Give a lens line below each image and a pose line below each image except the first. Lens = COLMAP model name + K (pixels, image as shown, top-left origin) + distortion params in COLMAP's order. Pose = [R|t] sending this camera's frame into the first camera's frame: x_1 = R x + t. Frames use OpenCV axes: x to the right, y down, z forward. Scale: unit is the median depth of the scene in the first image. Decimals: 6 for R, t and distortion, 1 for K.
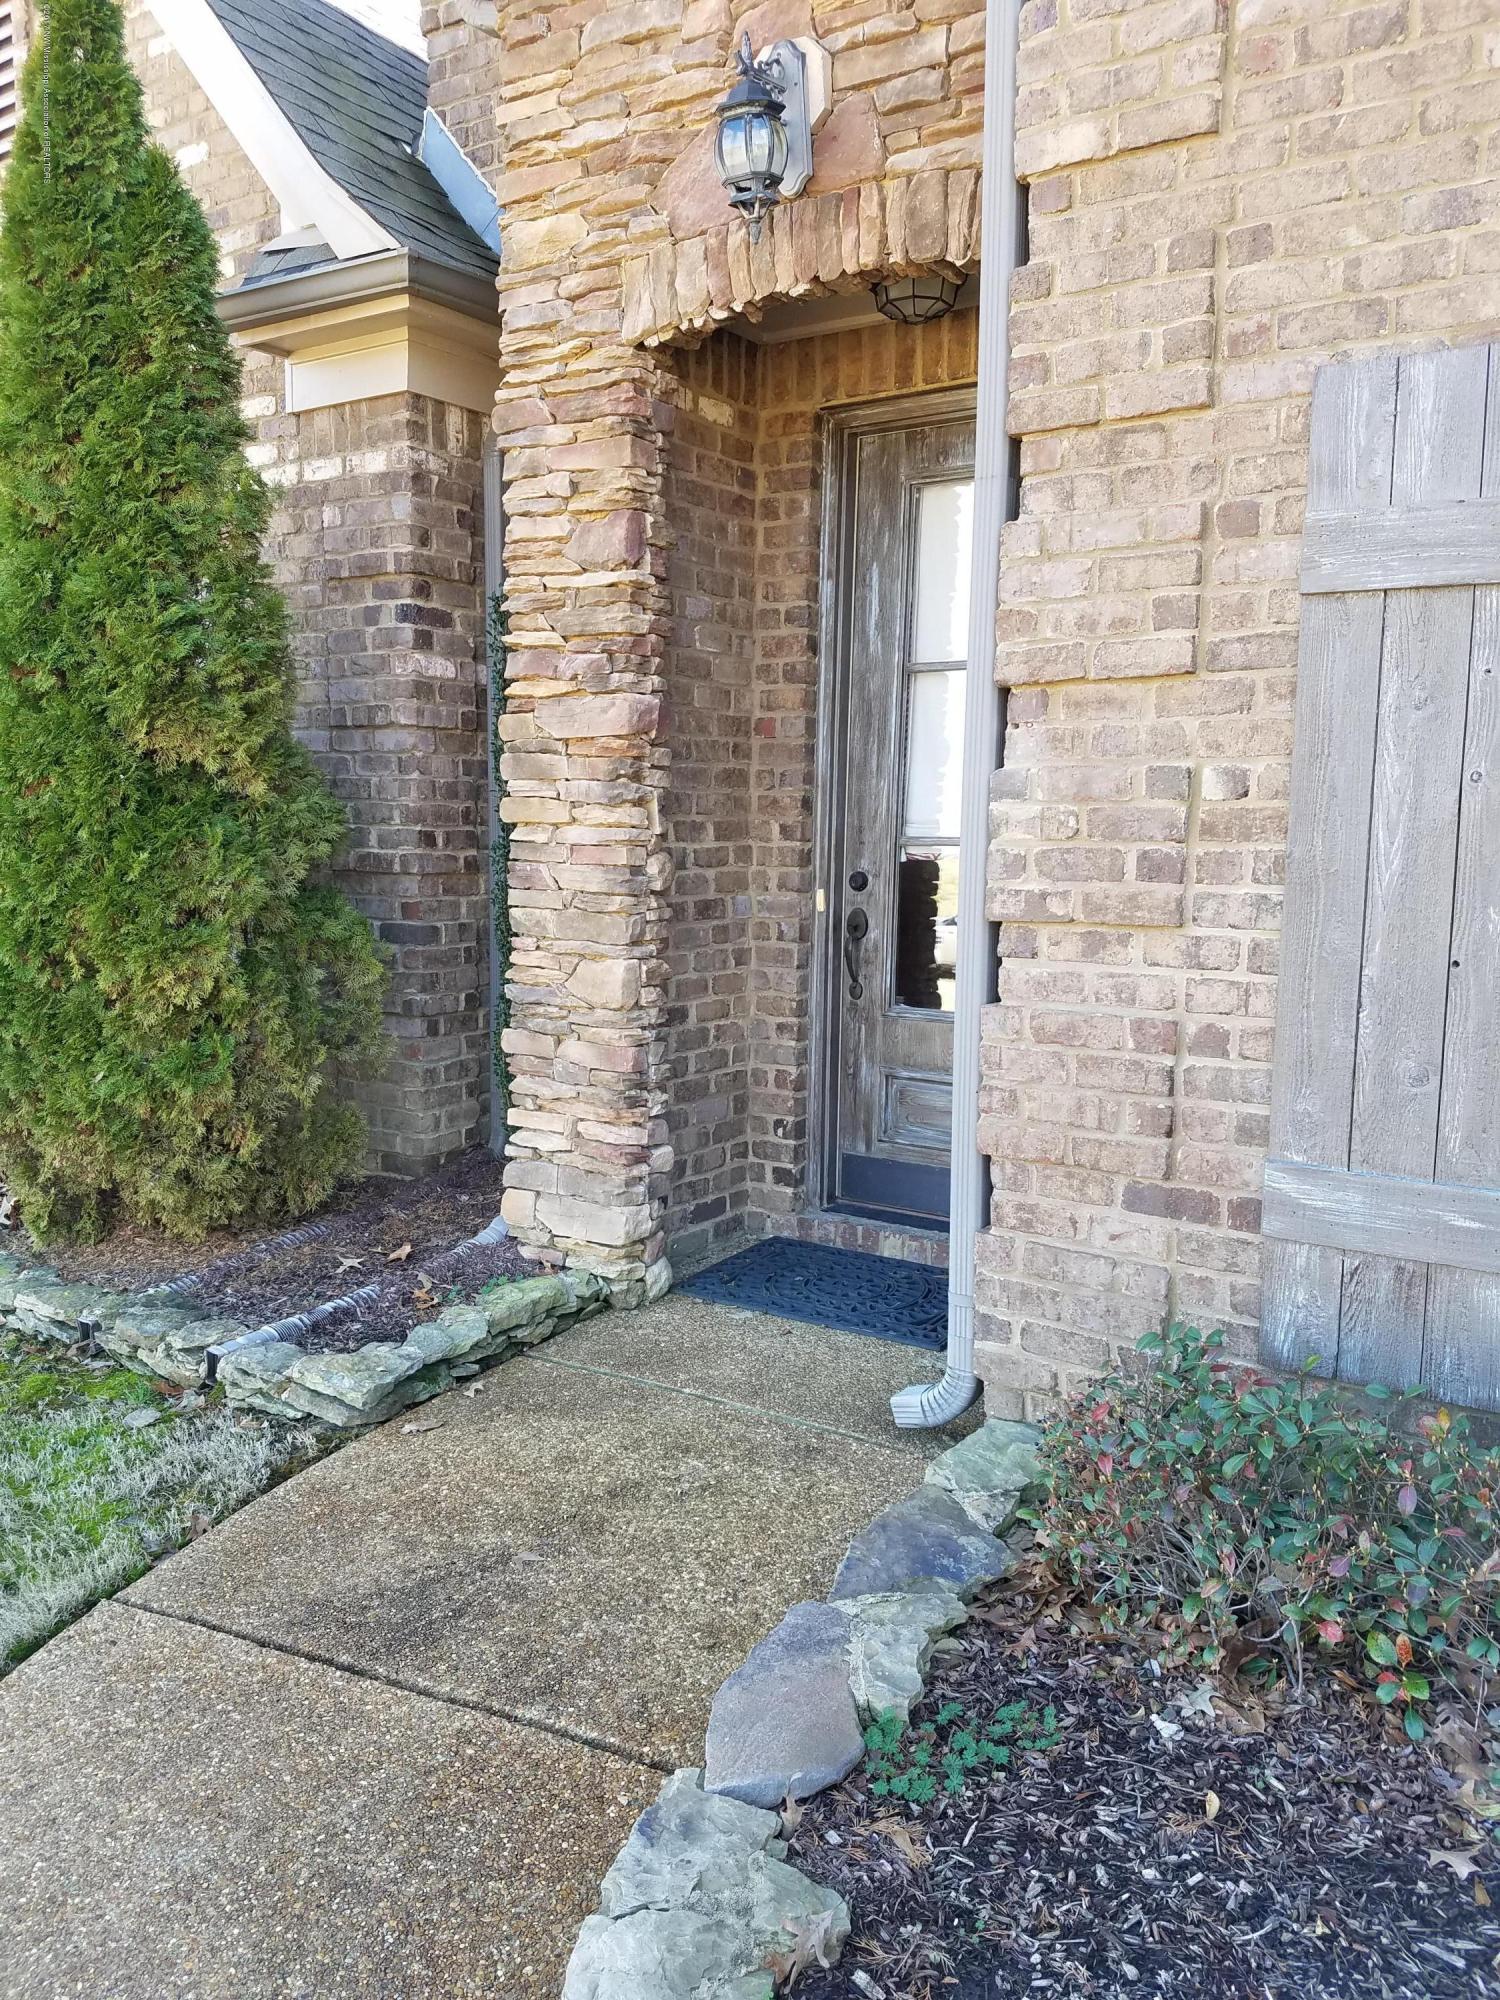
lens RADIAL K [[1552.2, 0, 748.4], [0, 1552.2, 983.0], [0, 0, 1]] dist [0.273864, -0.587967]
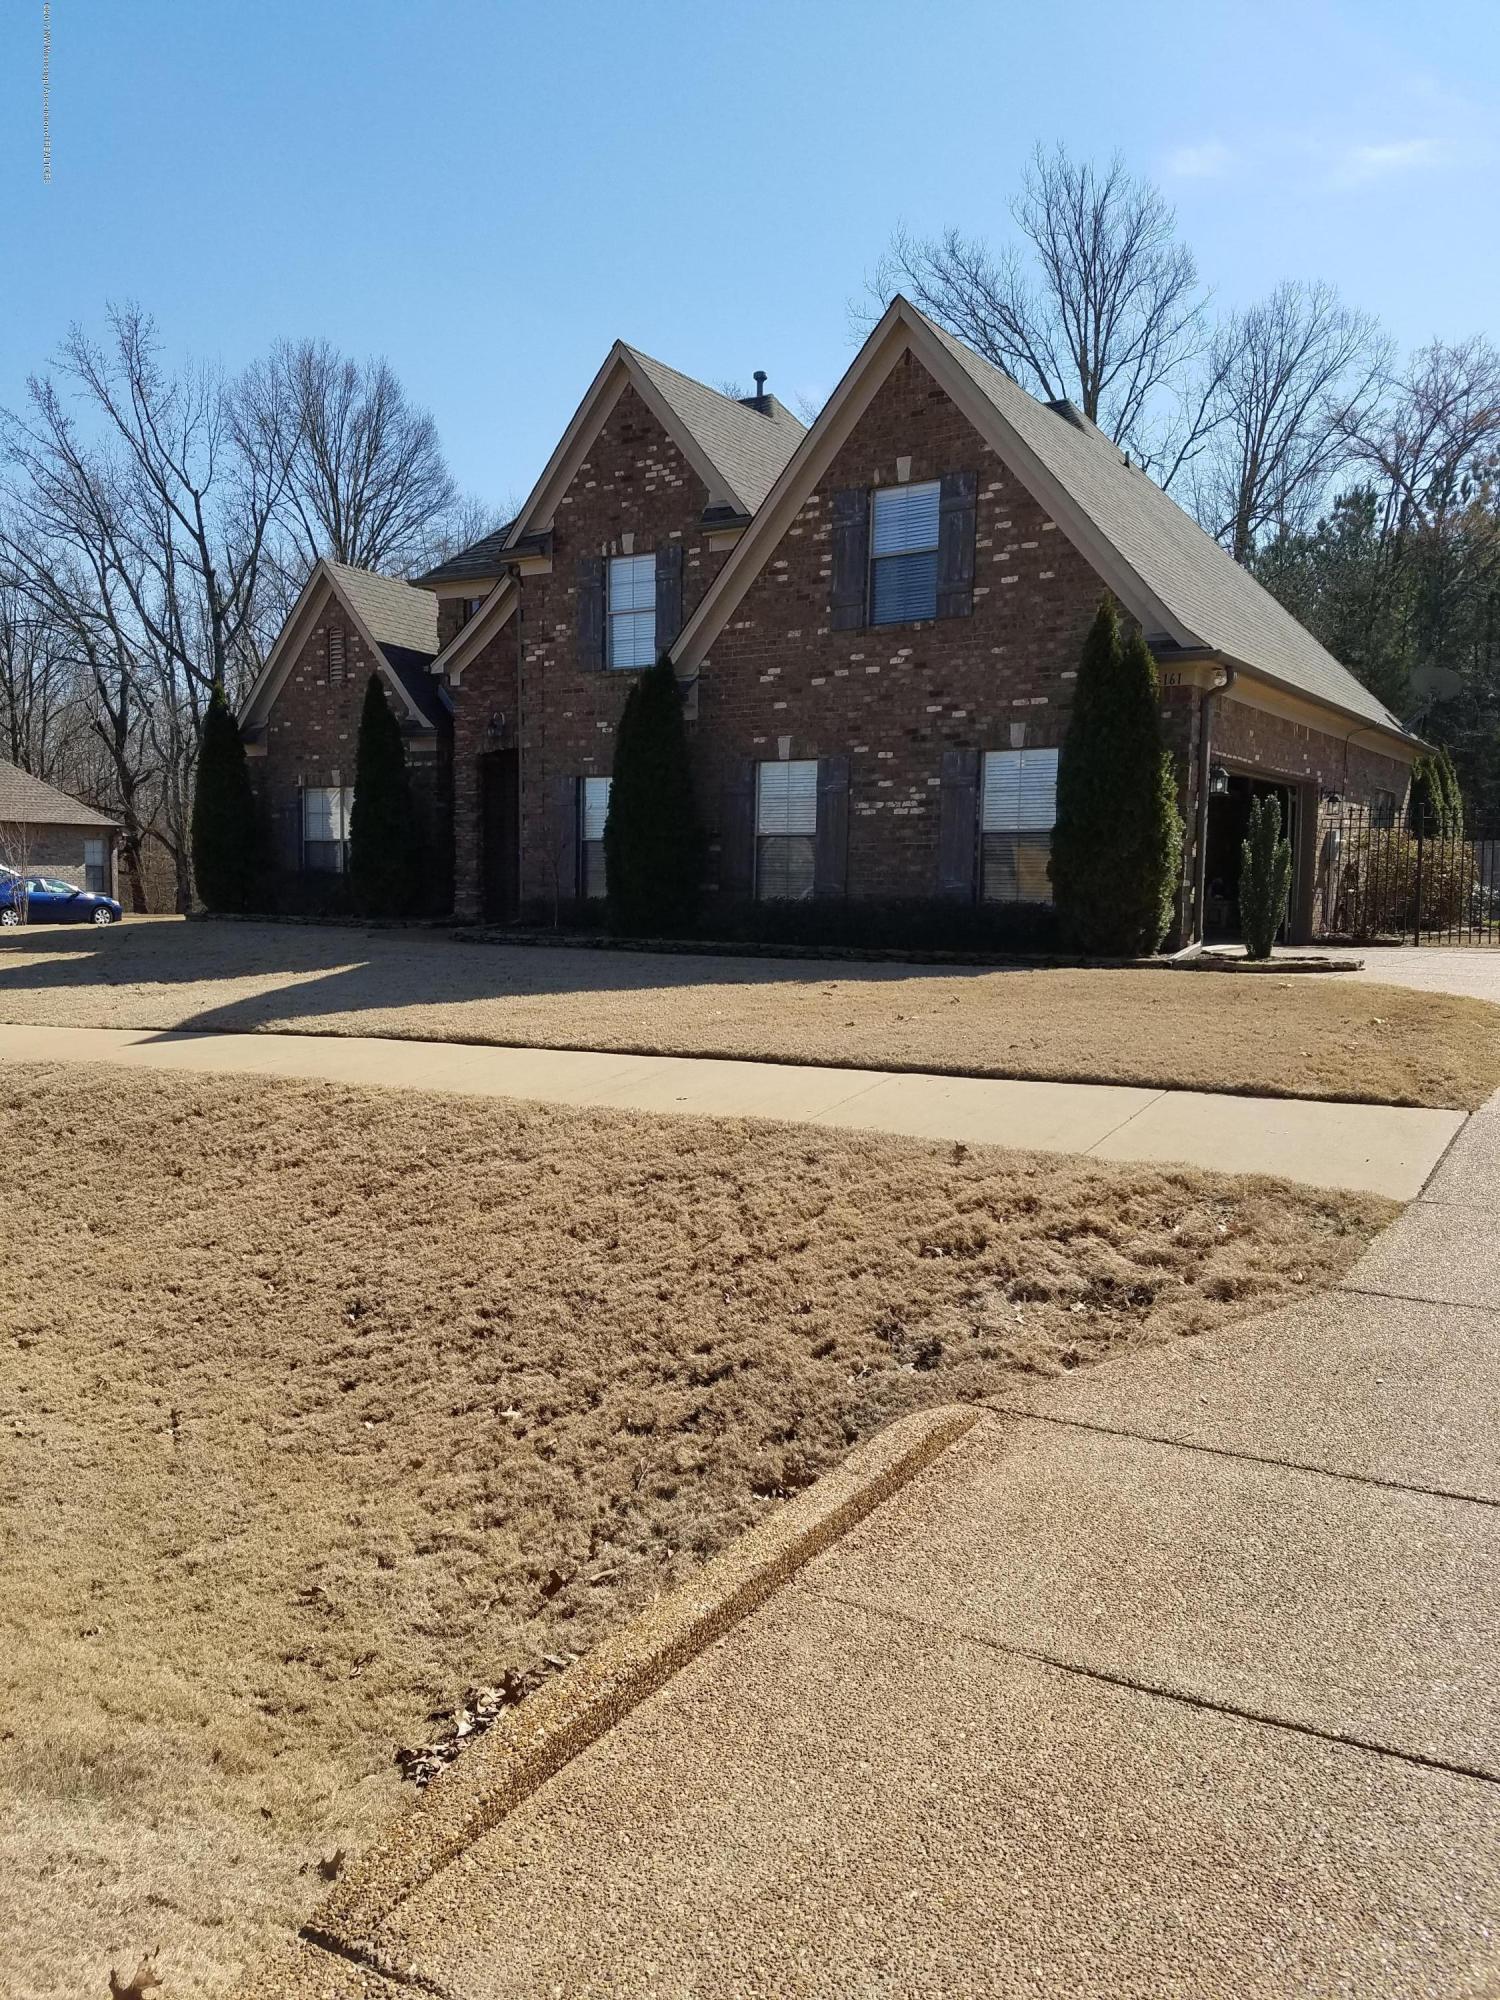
lens RADIAL K [[1530.1, 0, 714.6], [0, 1530.1, 1023.1], [0, 0, 1]] dist [0.260330, -0.535864]
pose [[0.999952, 0.008609, 0.004570, 0.698890], [-0.008535, 0.999836, -0.015984, 0.600368], [-0.004707, 0.015944, 0.999862, -4.176632]]
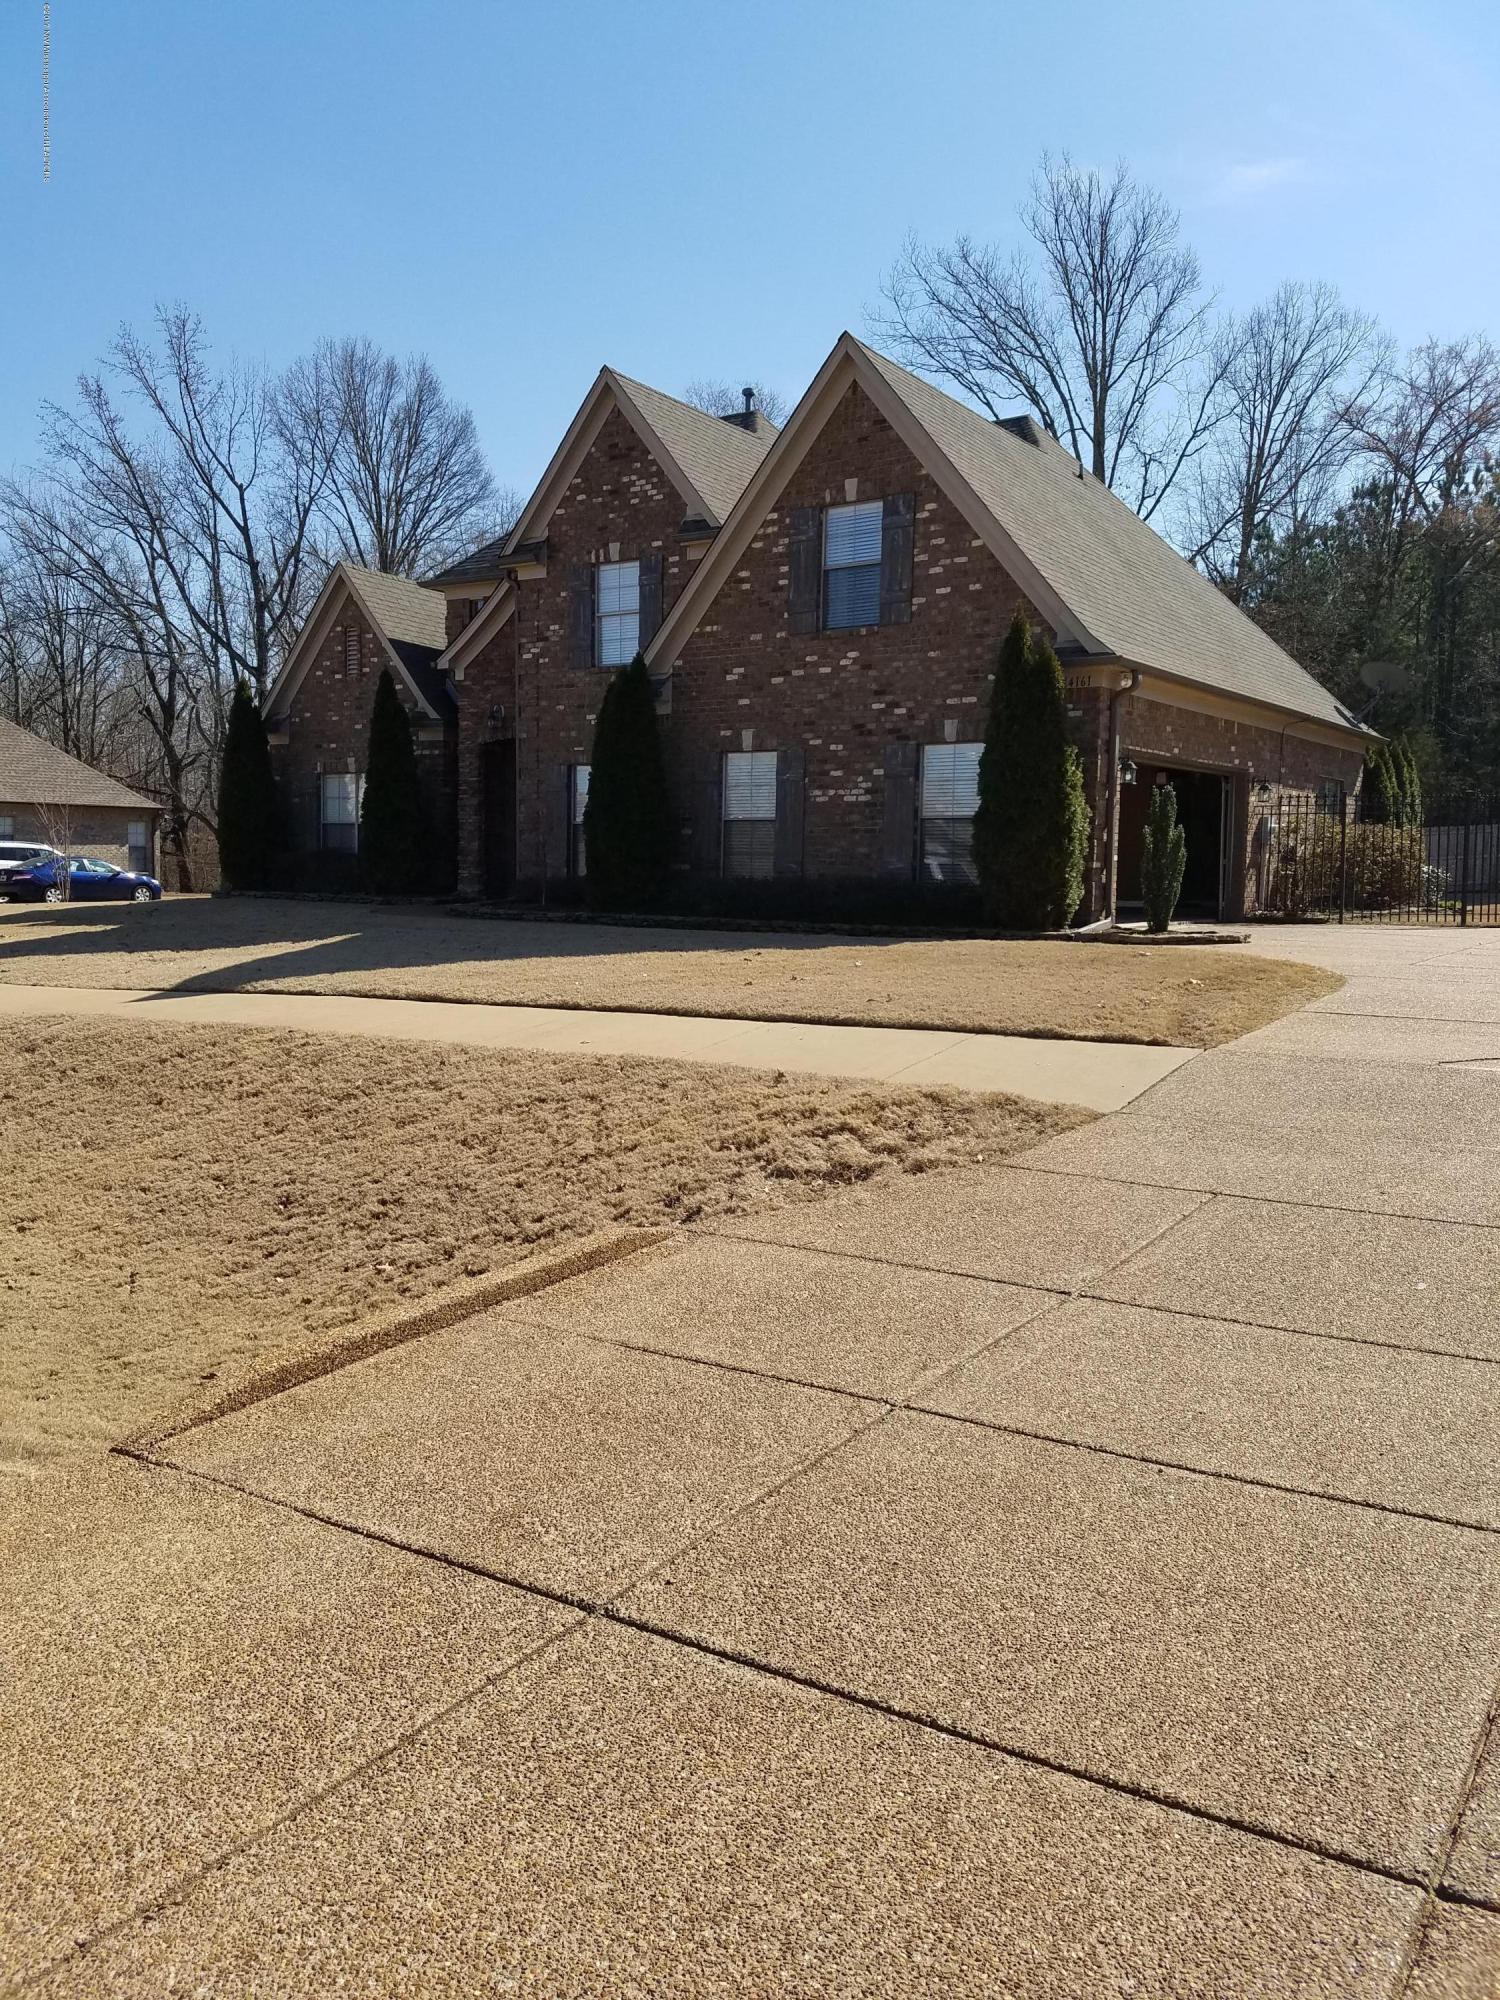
lens RADIAL K [[1552.2, 0, 748.4], [0, 1552.2, 983.0], [0, 0, 1]] dist [0.273864, -0.587967]
pose [[0.999845, 0.012065, -0.012822, 0.969228], [-0.012460, 0.999436, -0.031180, 0.651409], [0.012438, 0.031335, 0.999432, -4.620929]]
